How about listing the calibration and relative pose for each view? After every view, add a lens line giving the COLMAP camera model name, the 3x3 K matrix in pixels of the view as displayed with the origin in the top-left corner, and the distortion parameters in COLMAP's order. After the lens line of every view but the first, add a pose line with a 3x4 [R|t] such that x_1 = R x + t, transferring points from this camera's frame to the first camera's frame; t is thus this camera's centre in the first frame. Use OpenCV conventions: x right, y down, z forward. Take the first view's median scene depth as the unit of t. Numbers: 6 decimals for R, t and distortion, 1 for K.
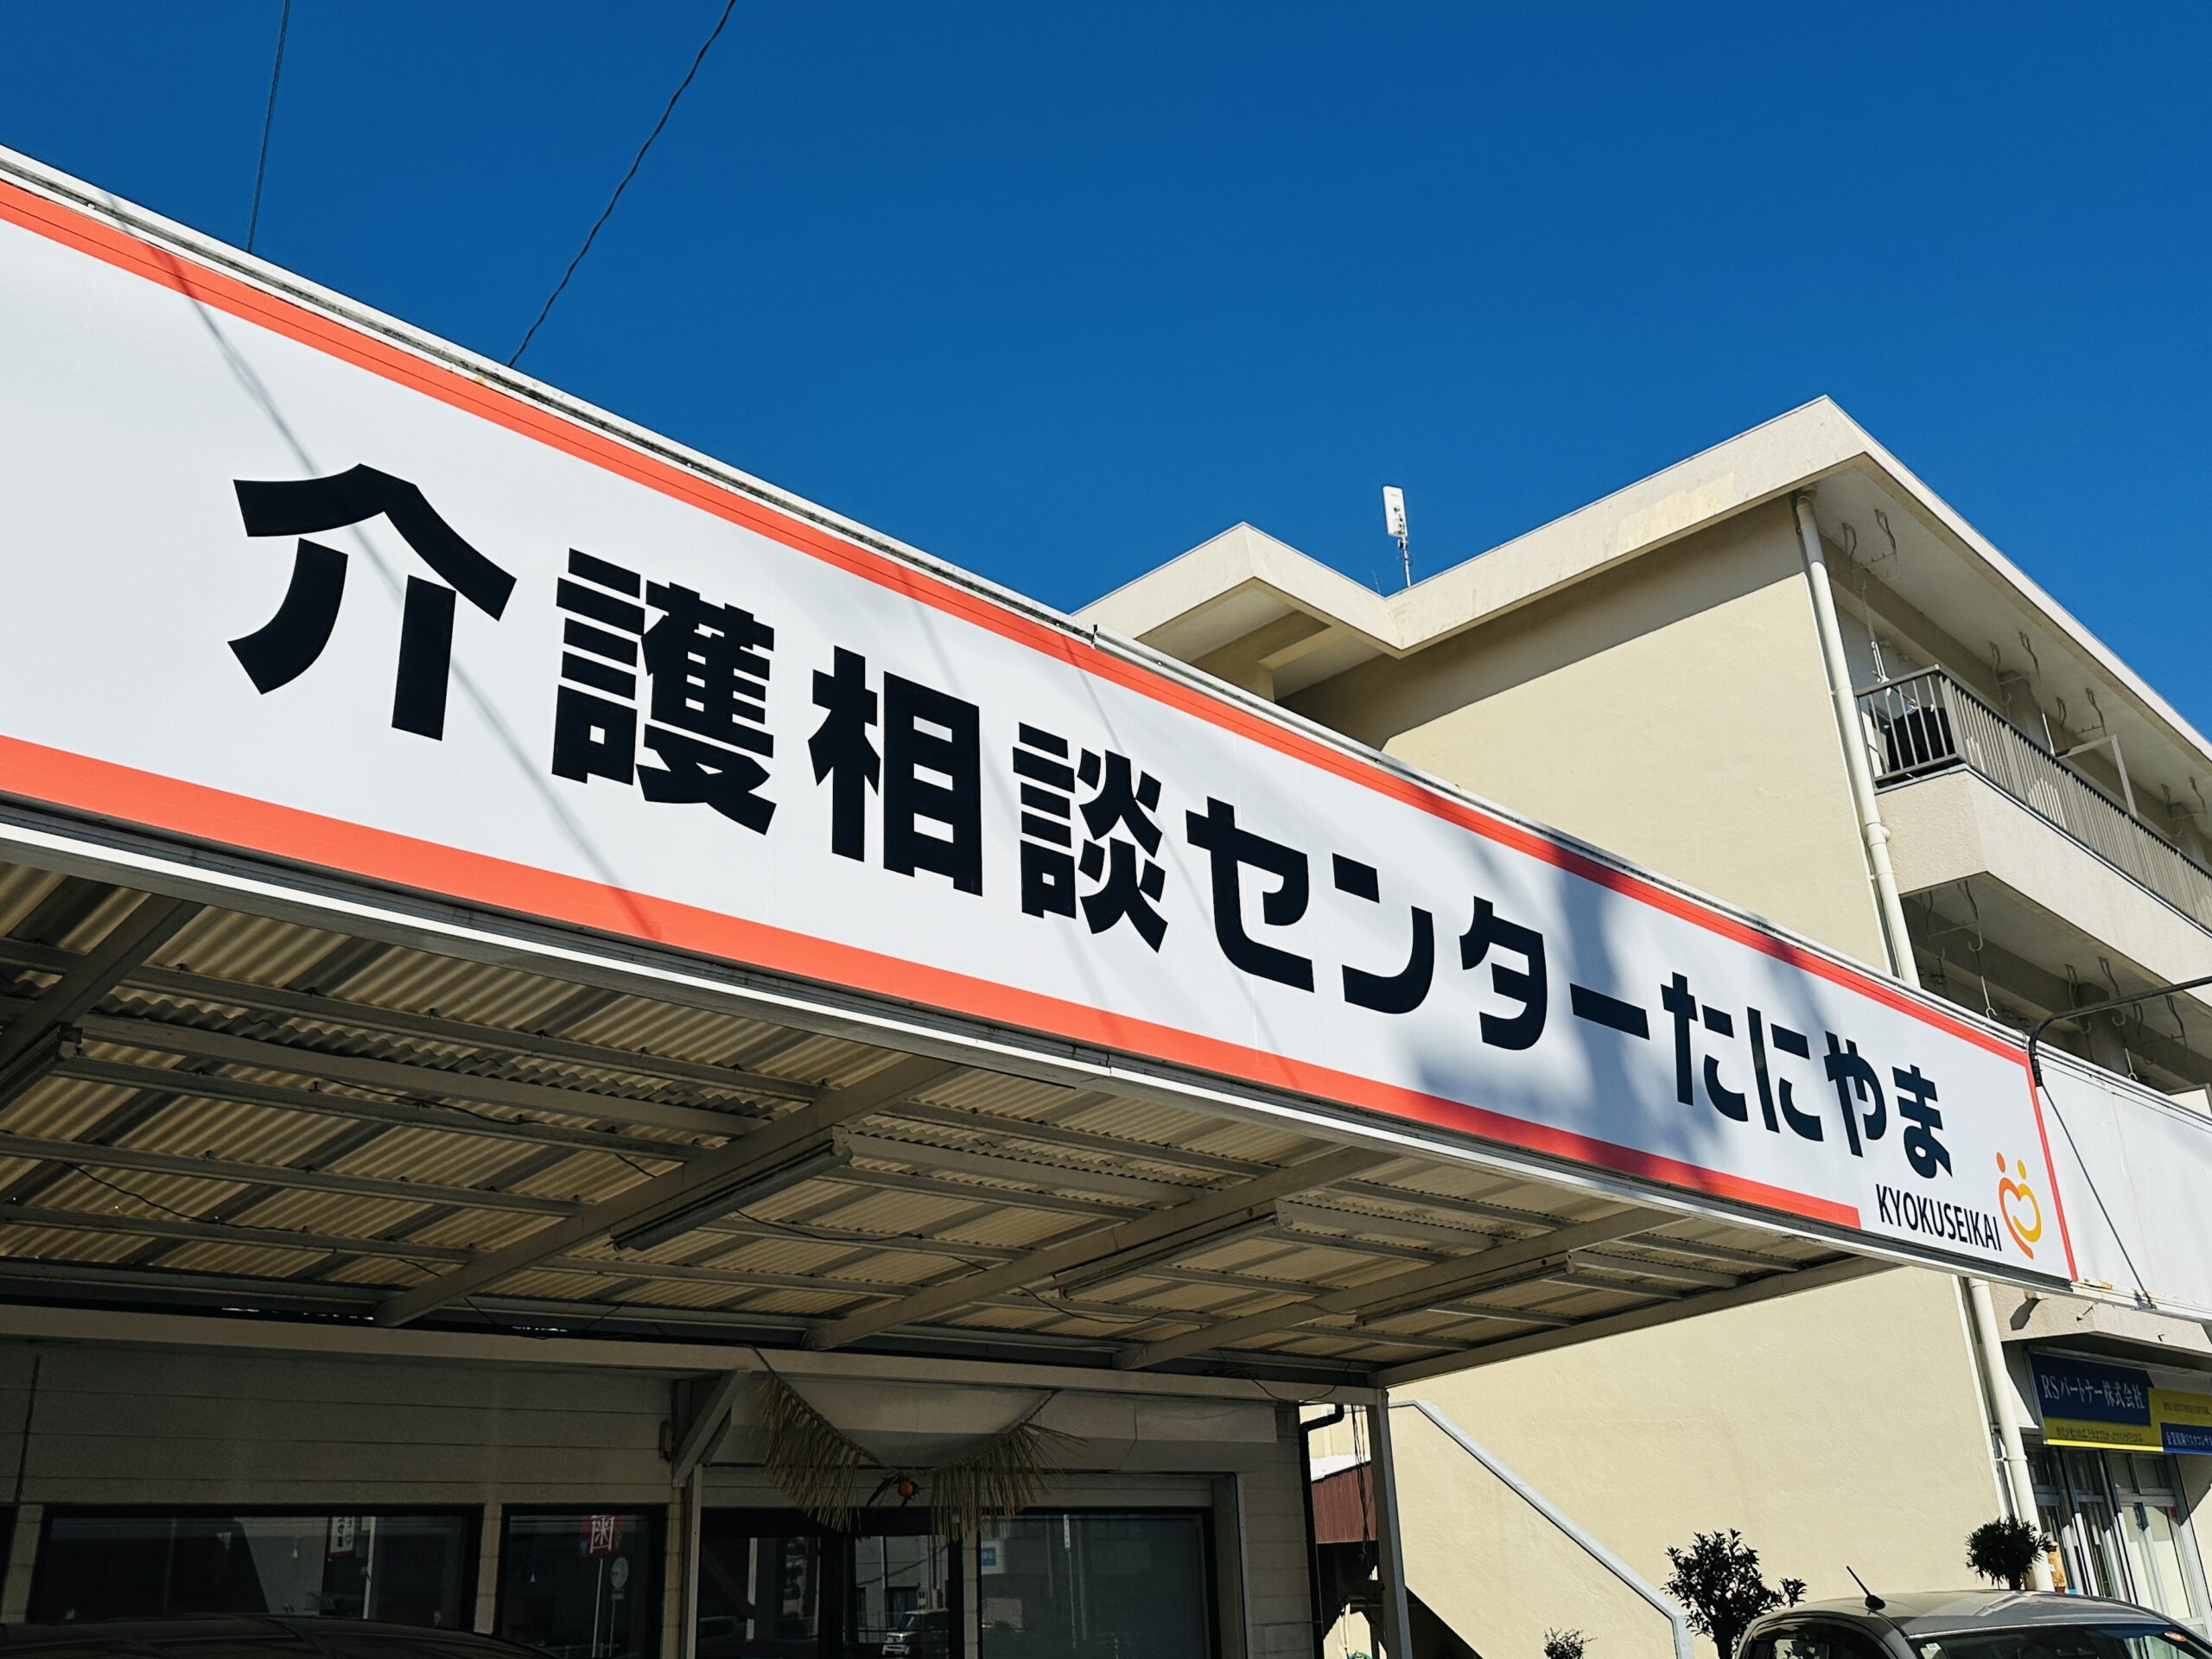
lens RADIAL K [[1881.1, 0, 1104.0], [0, 1881.1, 832.5], [0, 0, 1]] dist [0.046268, -0.013264]
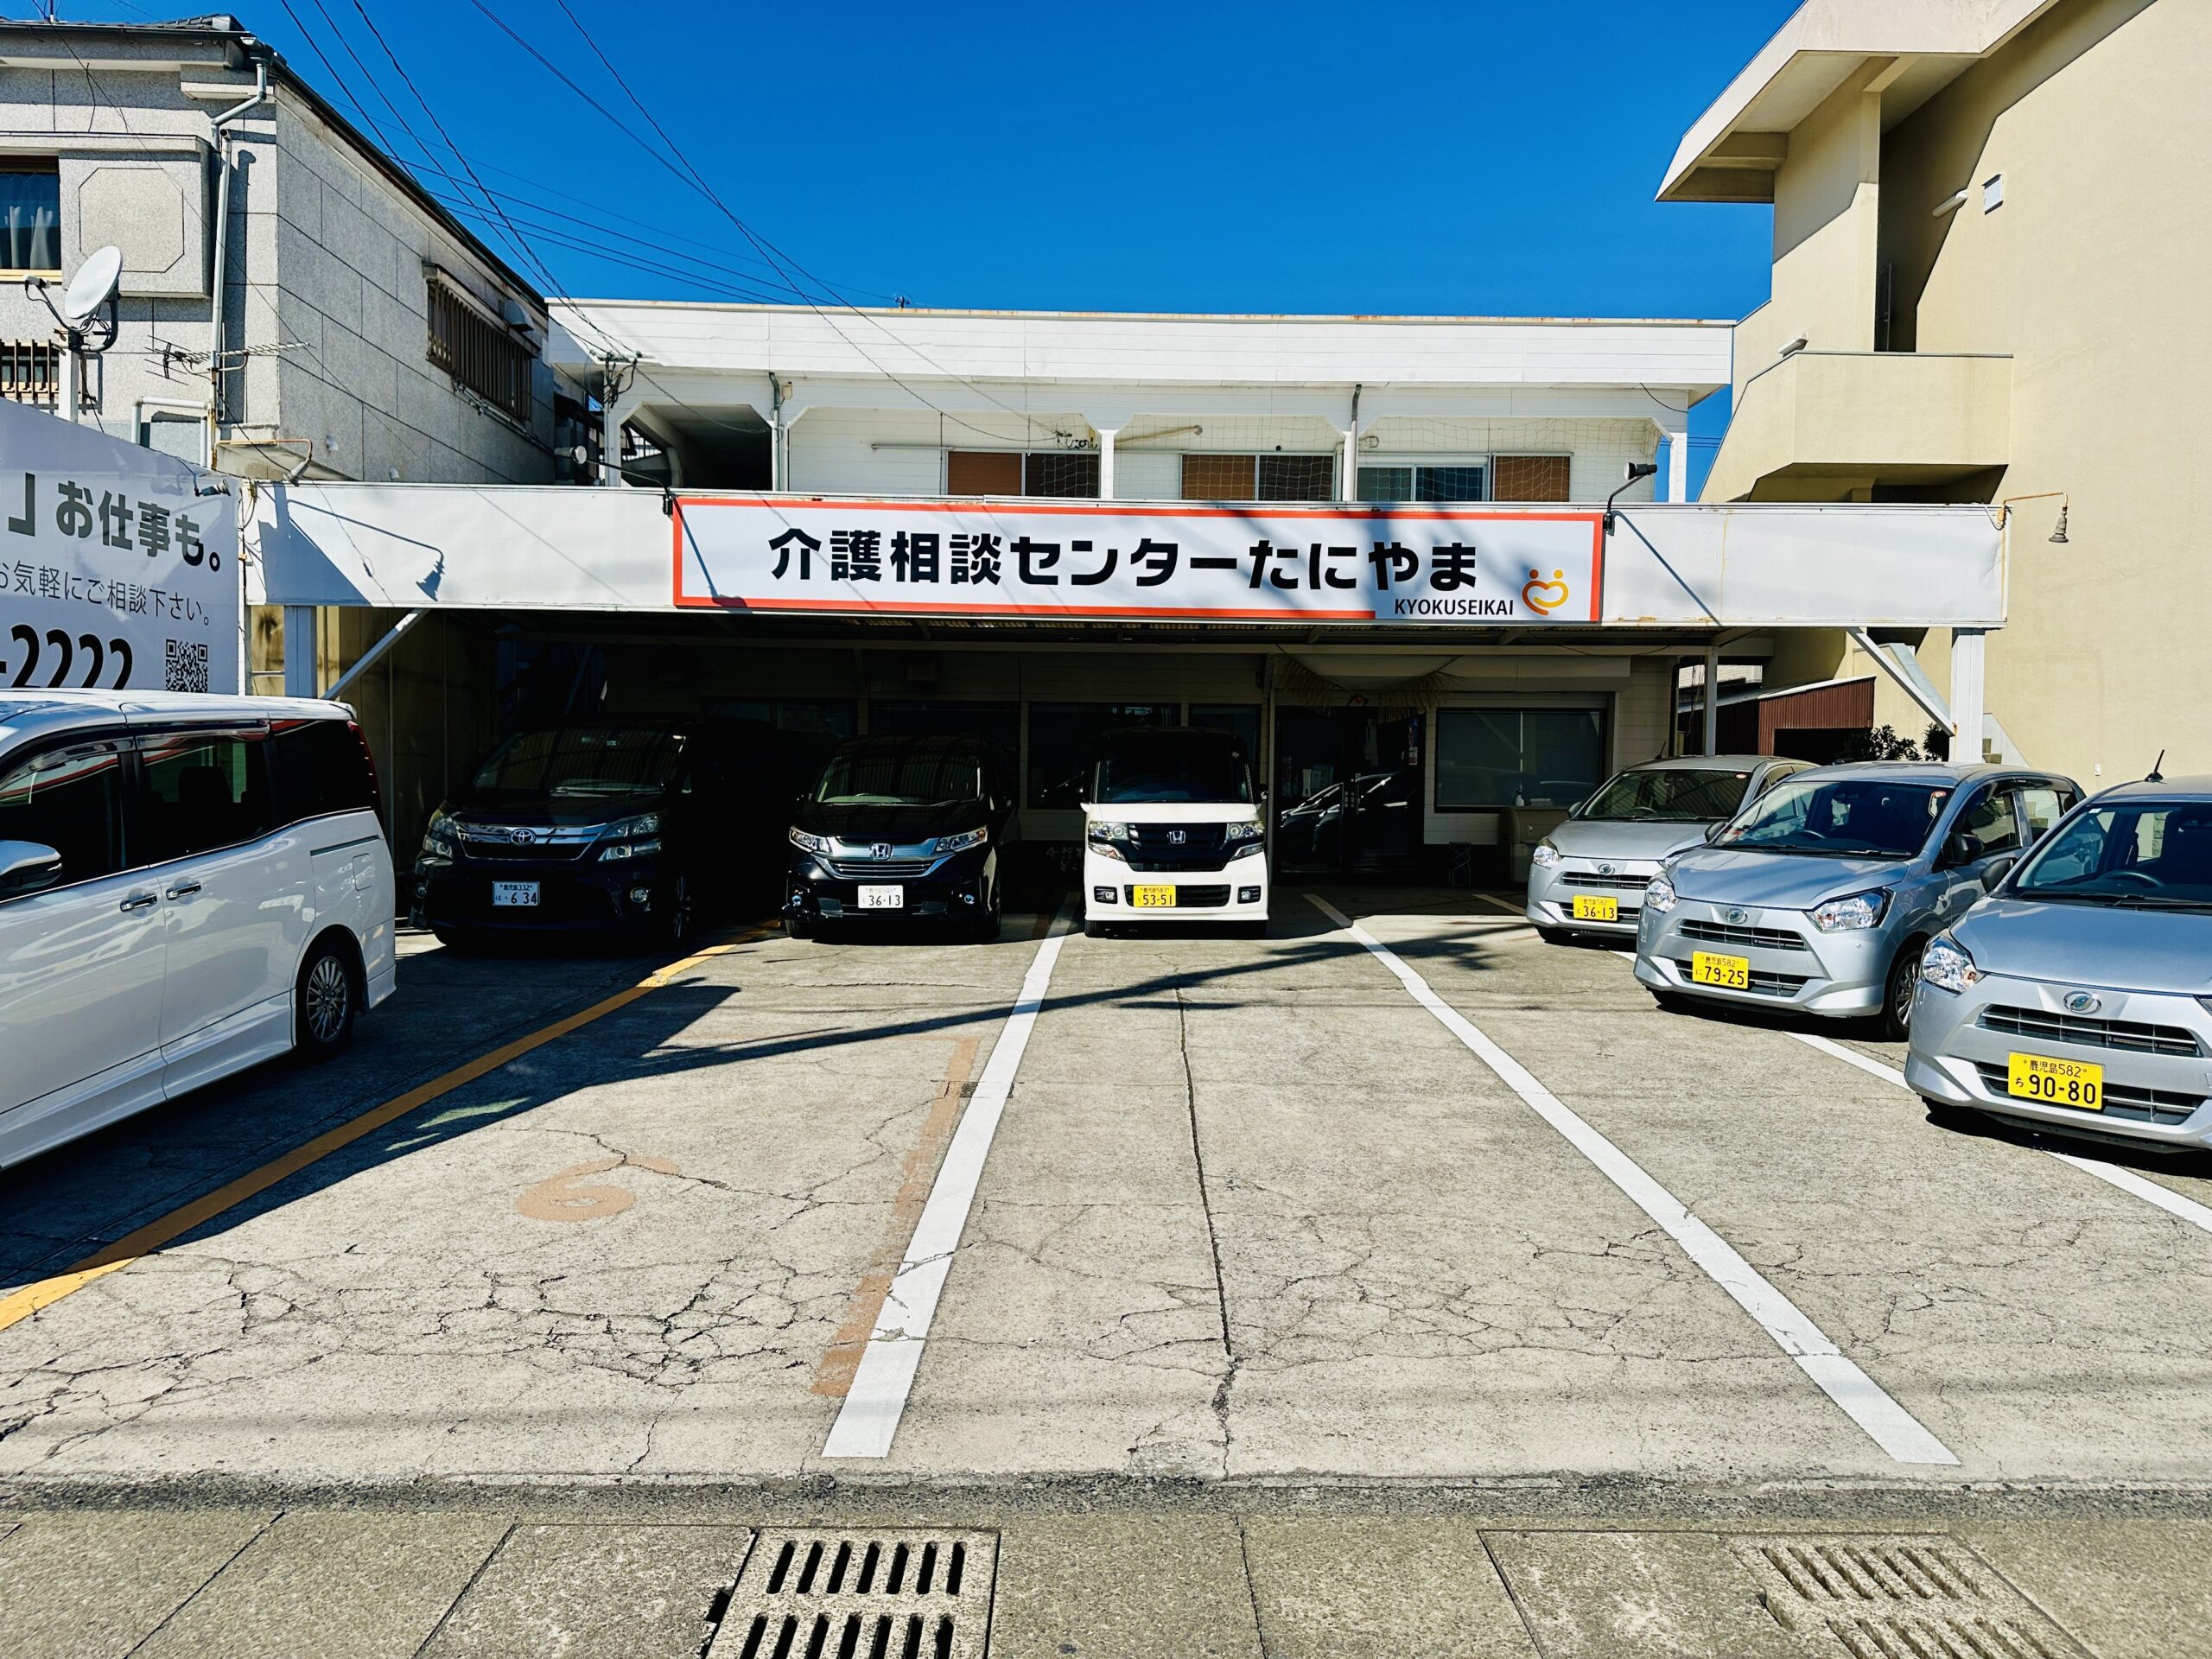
lens RADIAL K [[1514.7, 0, 1107.1], [0, 1514.7, 835.4], [0, 0, 1]] dist [0.039499, 0.000619]
pose [[0.709526, 0.077949, -0.700354, 2.505342], [0.227726, 0.915172, 0.332567, -0.470262], [0.666868, -0.395454, 0.631588, -1.096690]]
